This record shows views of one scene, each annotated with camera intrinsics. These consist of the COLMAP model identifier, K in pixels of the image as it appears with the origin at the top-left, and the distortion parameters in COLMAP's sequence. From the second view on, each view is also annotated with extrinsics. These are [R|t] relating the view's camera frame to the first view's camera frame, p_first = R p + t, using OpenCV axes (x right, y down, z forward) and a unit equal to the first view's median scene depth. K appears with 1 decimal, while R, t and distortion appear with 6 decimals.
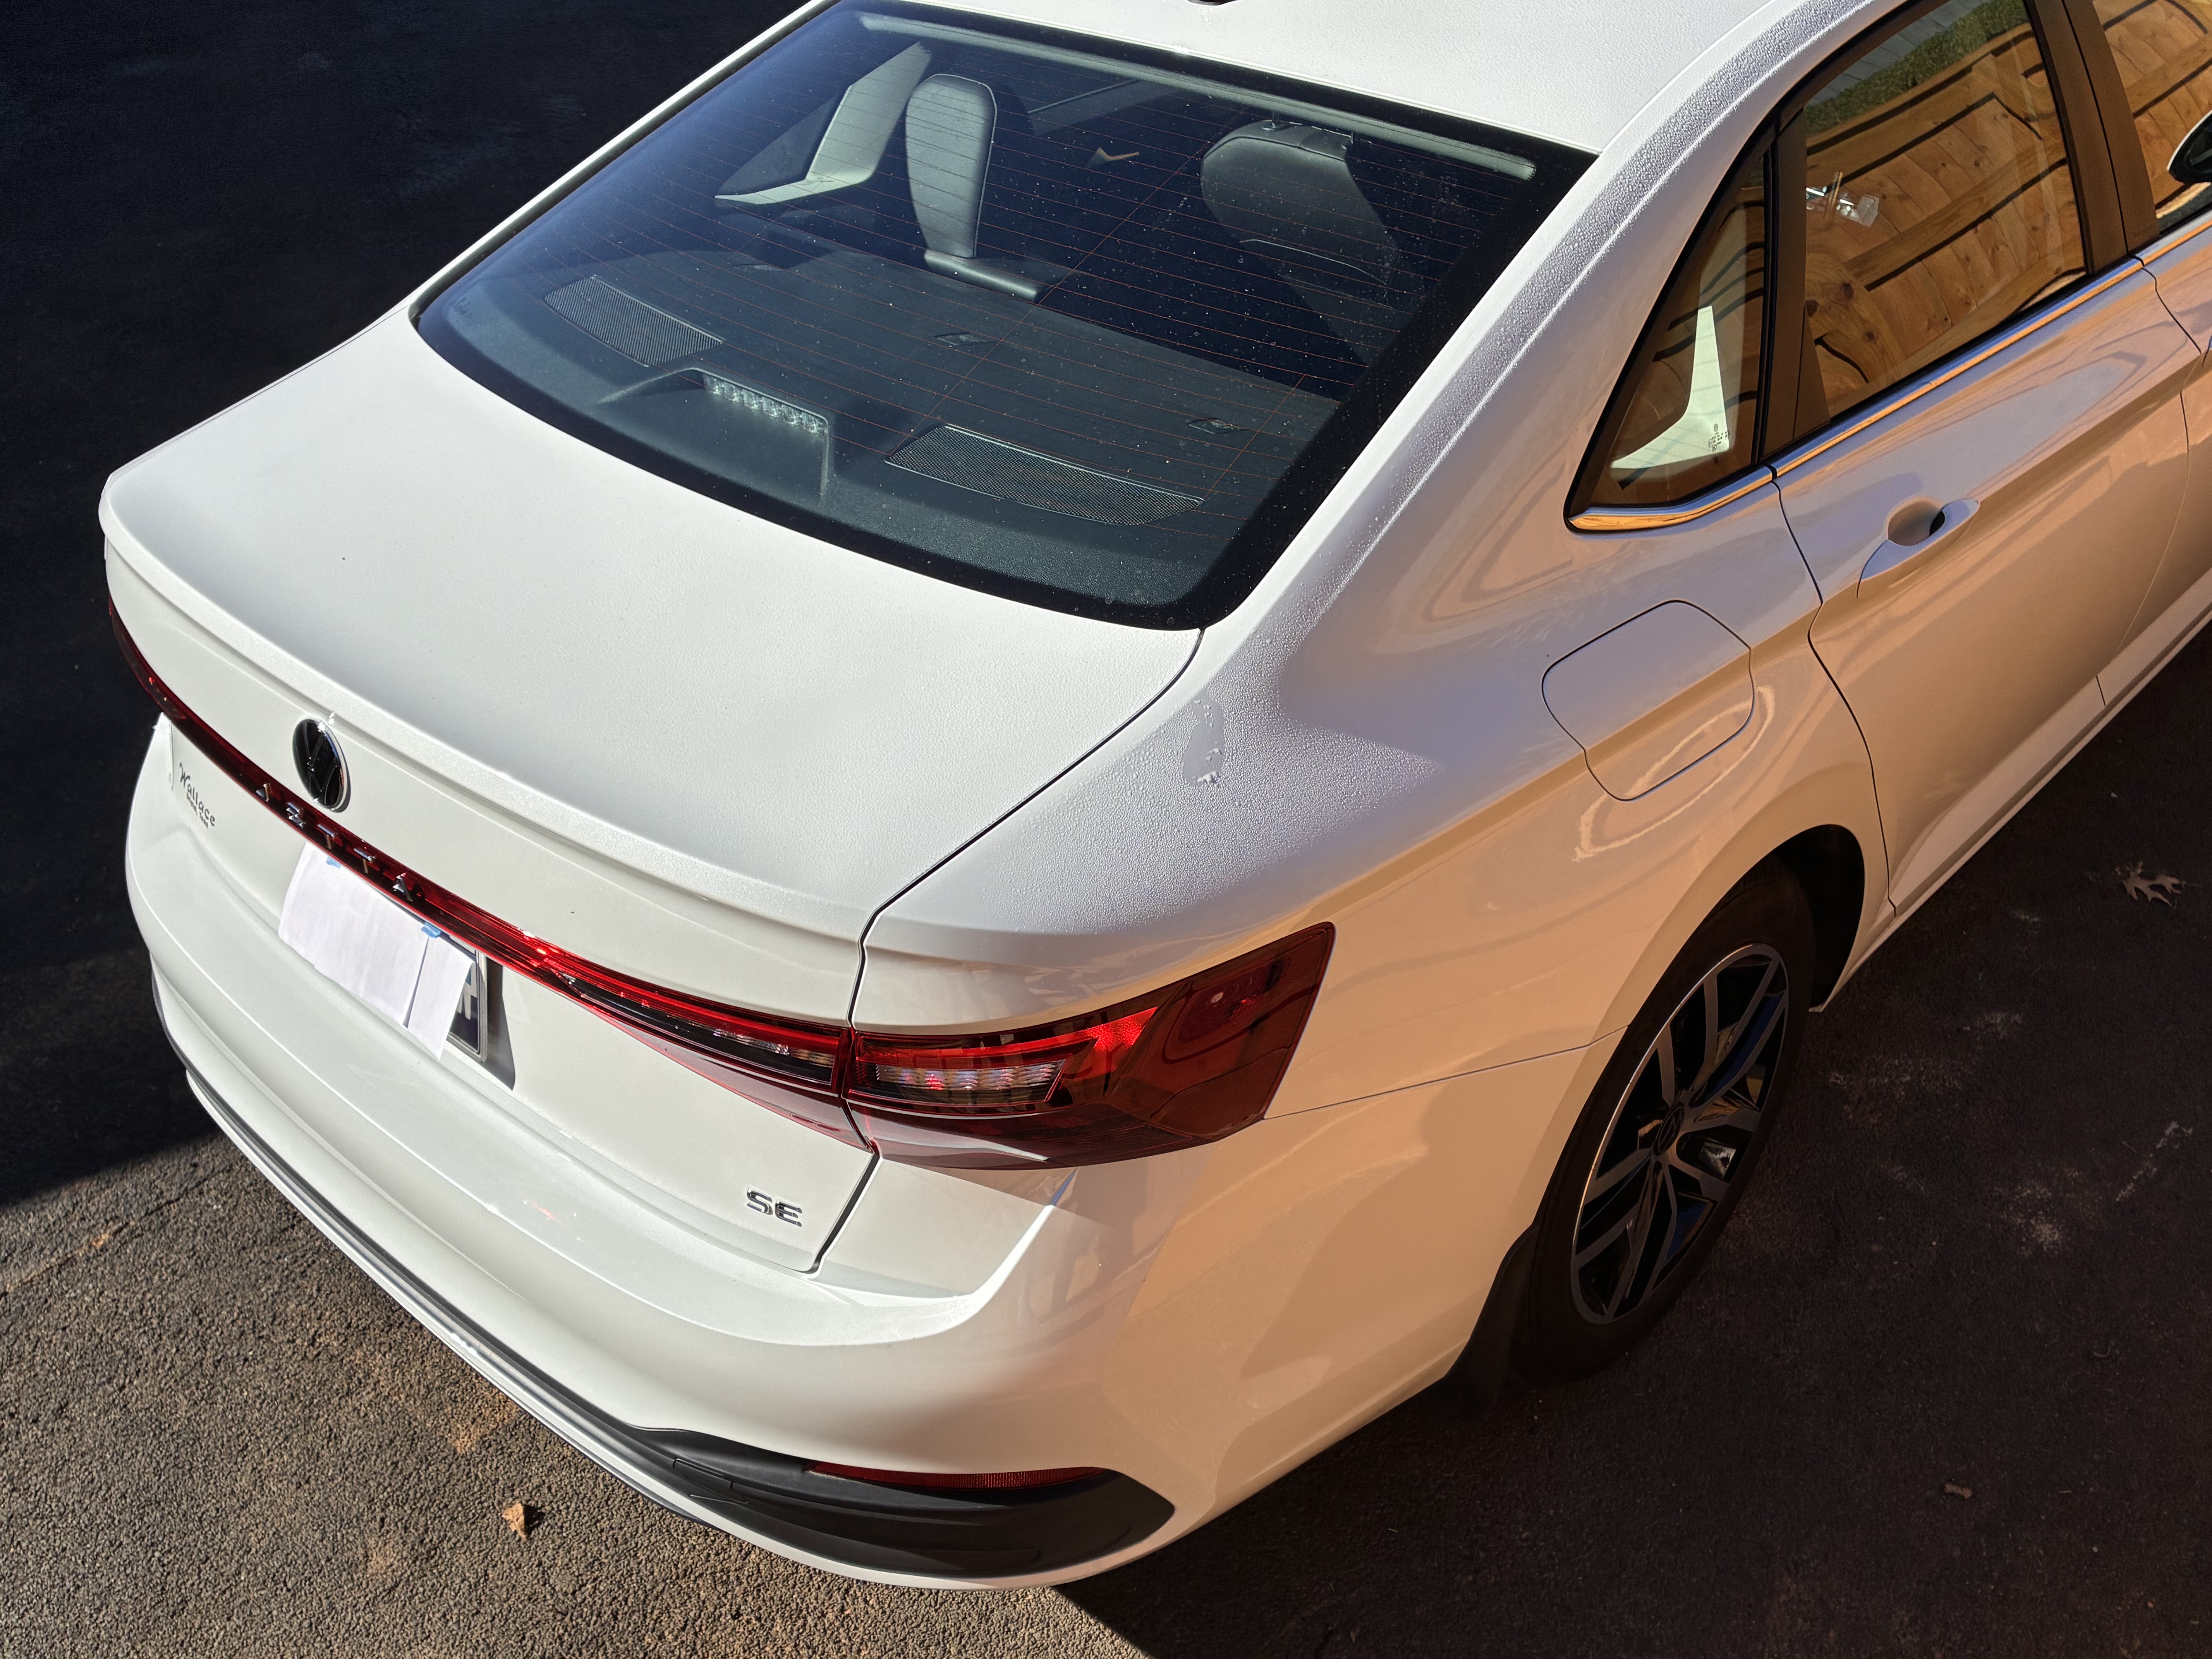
lens RADIAL K [[2103.8, 0, 1106.0], [0, 2103.8, 829.5], [0, 0, 1]] dist [0.087658, -0.153177]
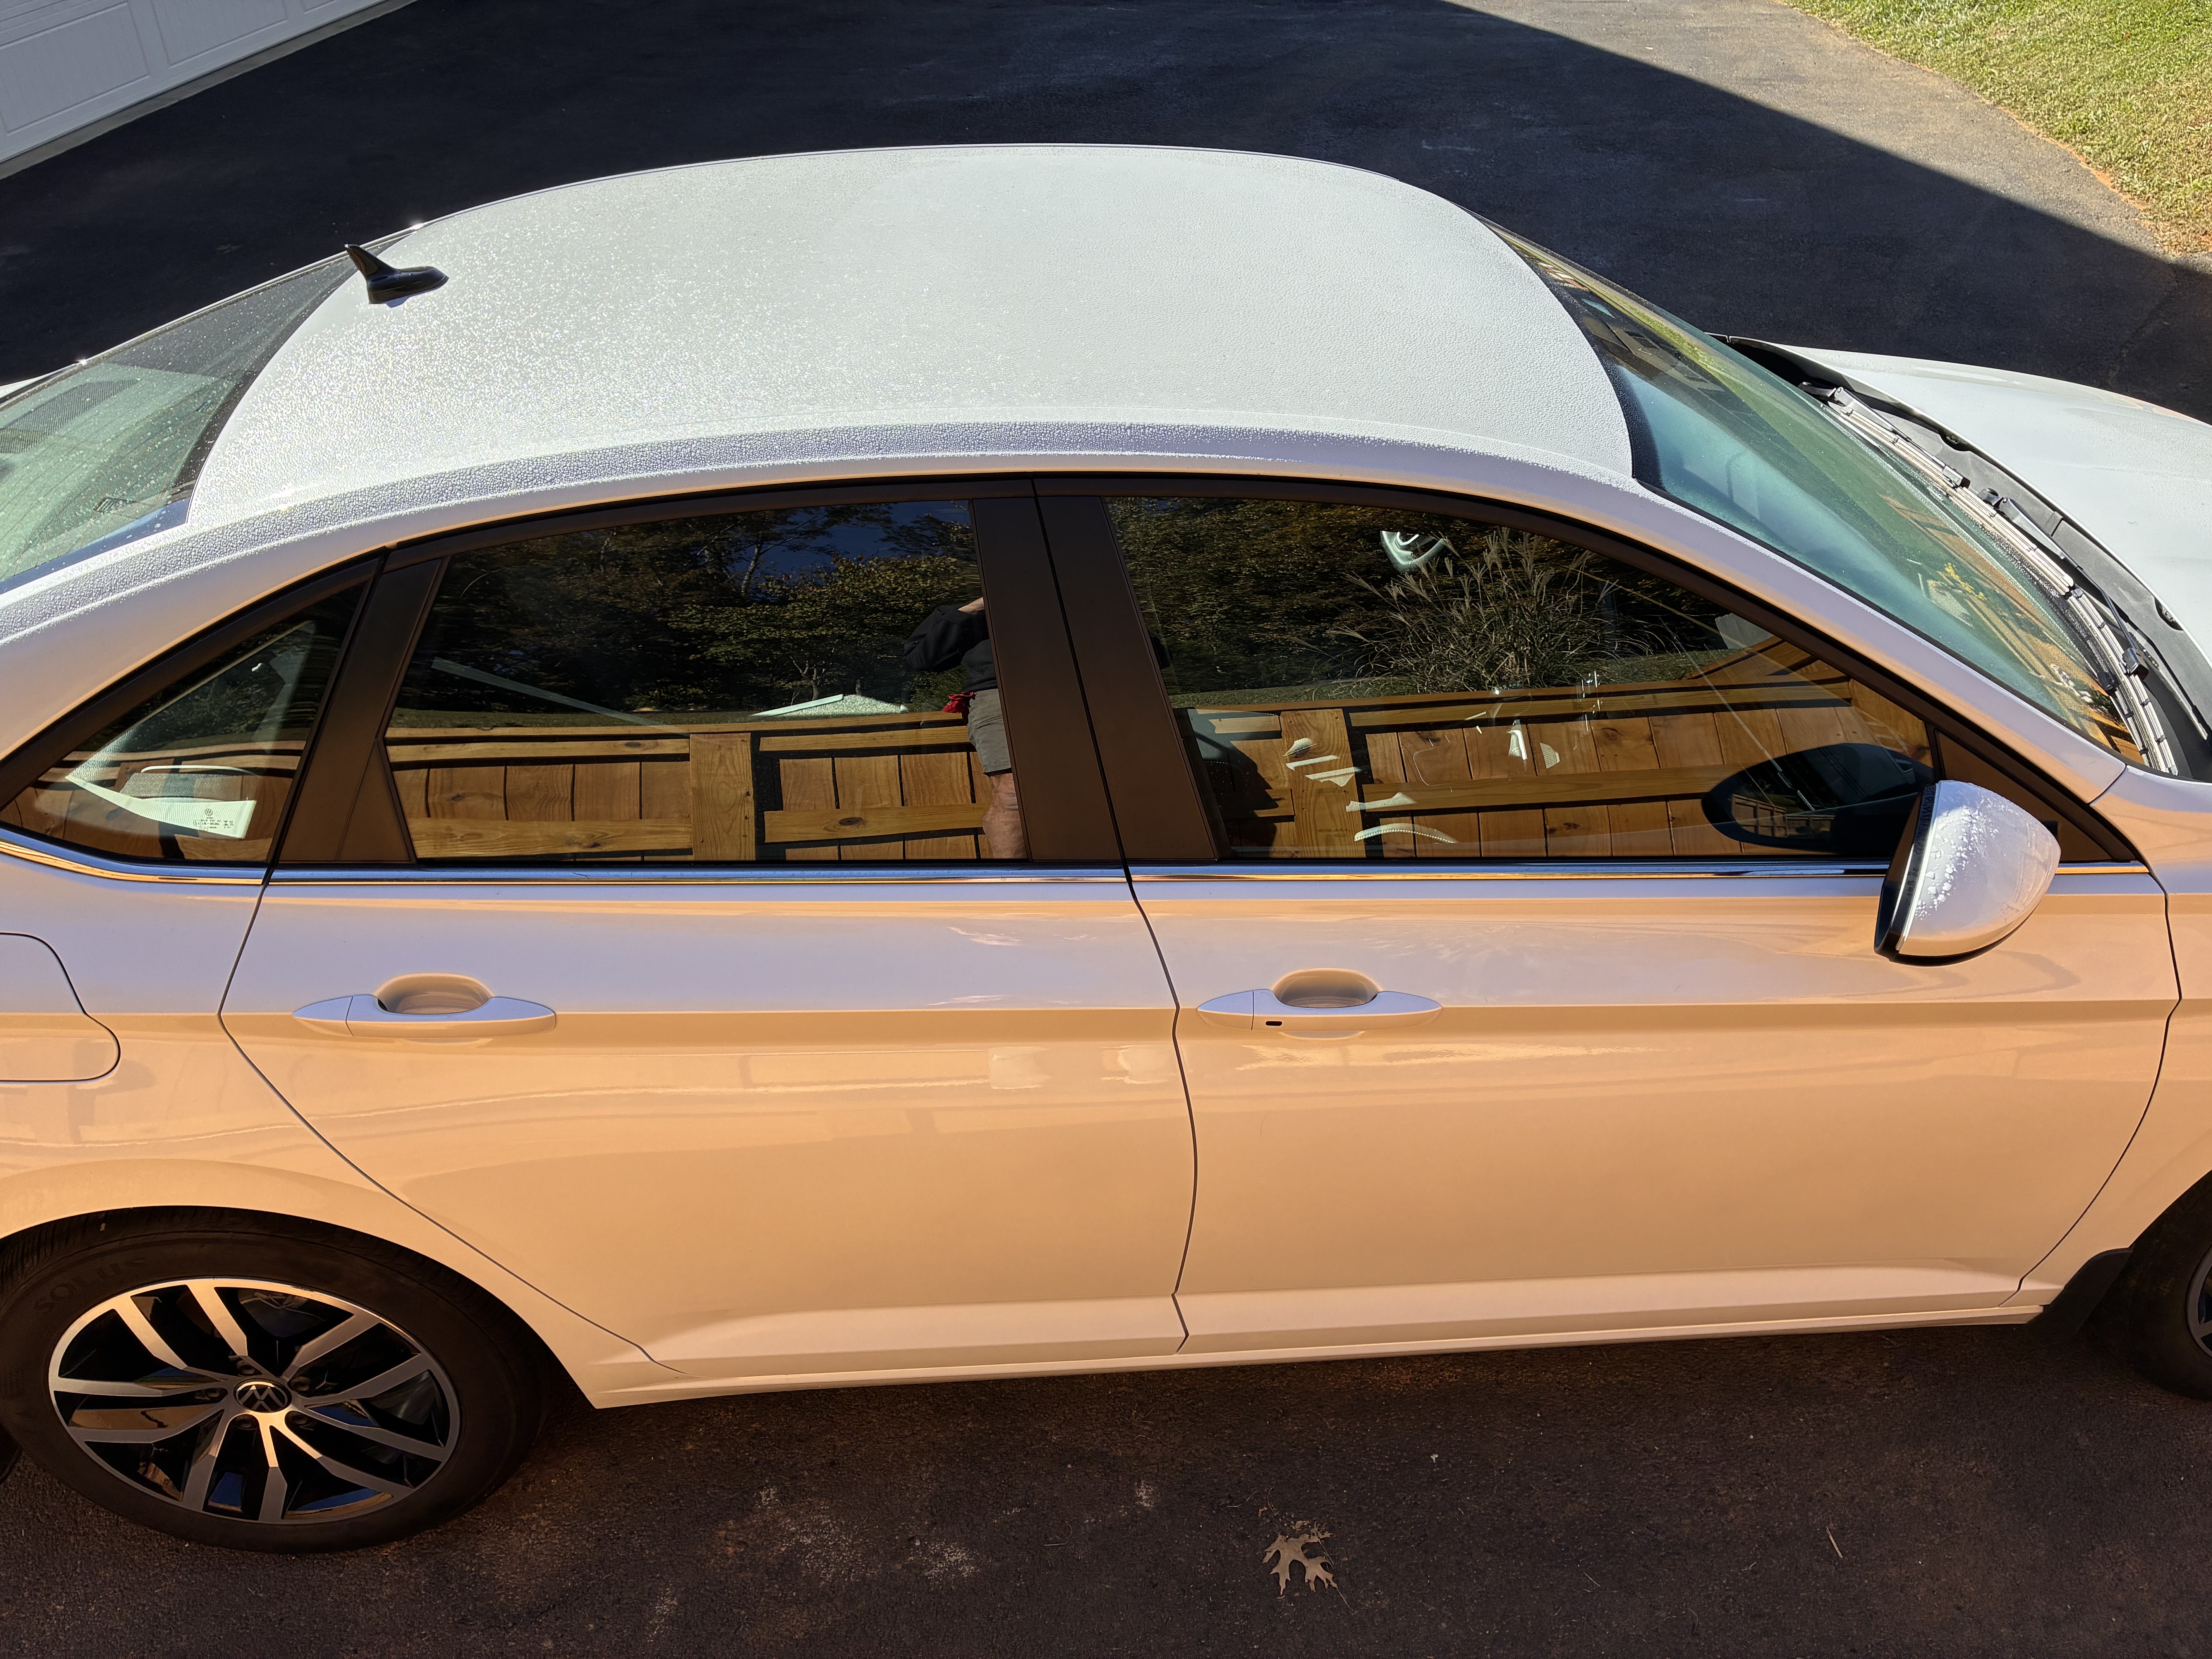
lens RADIAL K [[2028.8, 0, 1106.0], [0, 2028.8, 829.5], [0, 0, 1]] dist [0.050615, -0.000688]
pose [[0.715894, 0.444484, -0.538451, 1.107550], [-0.396905, 0.893537, 0.209900, -0.548515], [0.574423, 0.063448, 0.816096, 0.433480]]
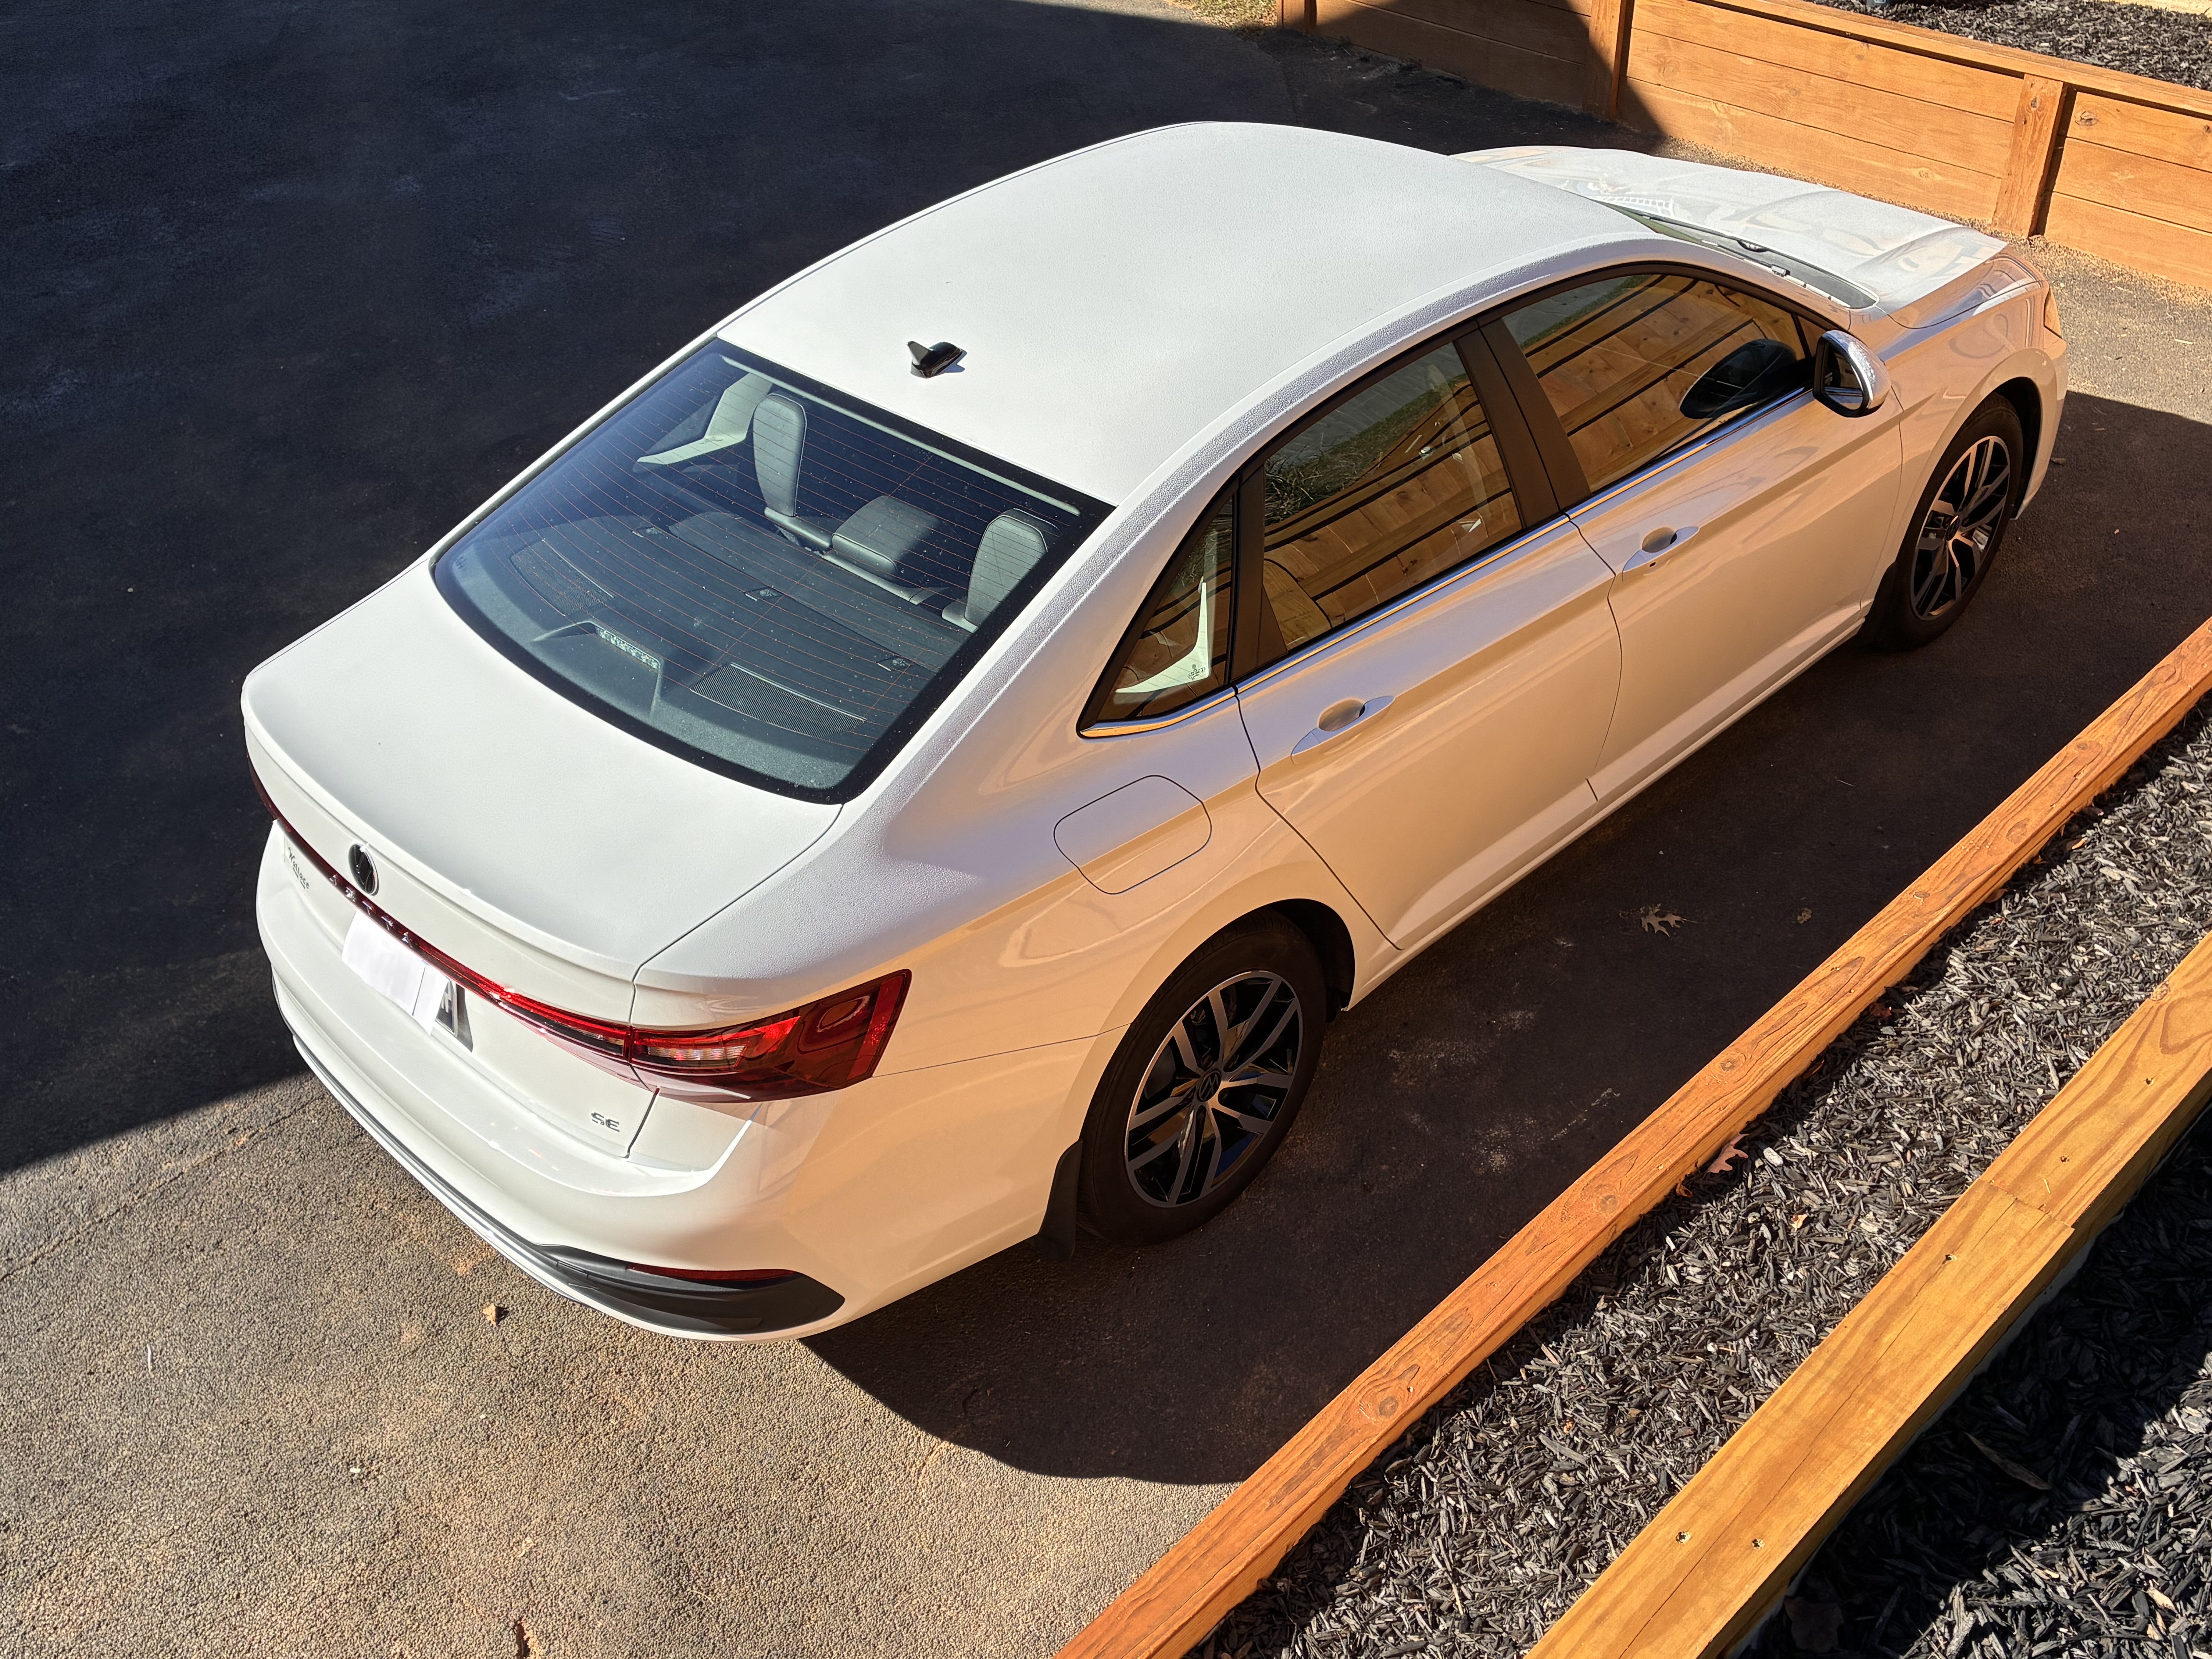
lens RADIAL K [[2168.2, 0, 1106.0], [0, 2168.2, 829.5], [0, 0, 1]] dist [0.116955, -0.345030]
pose [[0.998117, 0.011249, -0.060299, 0.316099], [-0.009661, 0.999601, 0.026559, -0.103861], [0.060574, -0.025926, 0.997827, -0.691002]]
